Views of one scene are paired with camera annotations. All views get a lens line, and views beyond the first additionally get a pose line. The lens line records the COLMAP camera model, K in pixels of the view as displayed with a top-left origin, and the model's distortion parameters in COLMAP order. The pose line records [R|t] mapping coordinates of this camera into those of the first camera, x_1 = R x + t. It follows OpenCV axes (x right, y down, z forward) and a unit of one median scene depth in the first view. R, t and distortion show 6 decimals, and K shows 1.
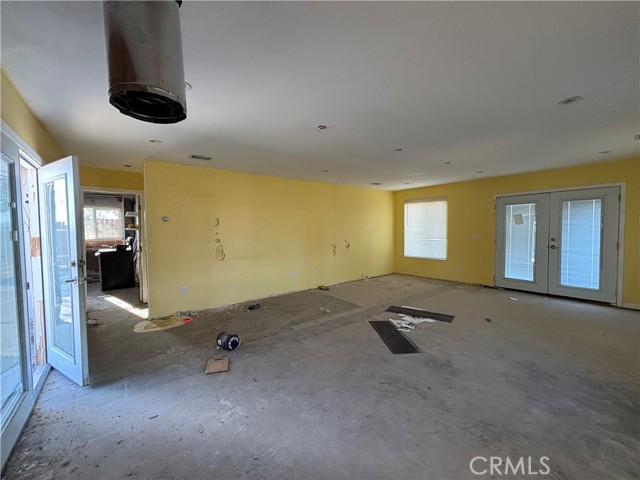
lens RADIAL K [[259.4, 0, 320.3], [0, 259.4, 238.5], [0, 0, 1]] dist [0.002737, 0.000498]
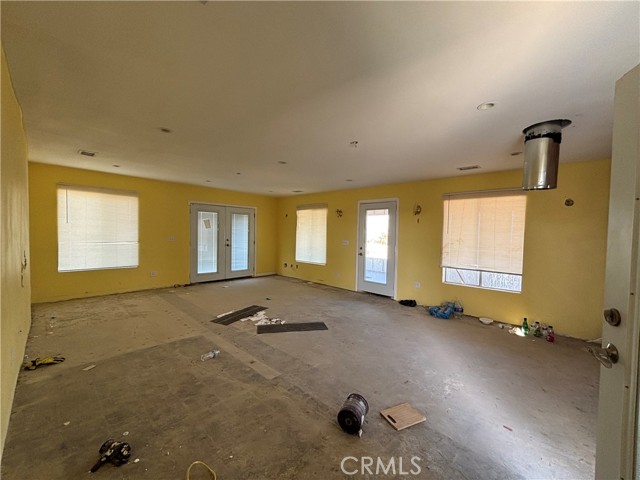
lens RADIAL K [[259.4, 0, 320.1], [0, 259.4, 239.6], [0, 0, 1]] dist [0.002737, 0.000498]
pose [[-0.142043, -0.020971, 0.989638, -0.696297], [0.015117, 0.999613, 0.023352, -0.028265], [-0.989745, 0.018278, -0.141671, 0.848789]]
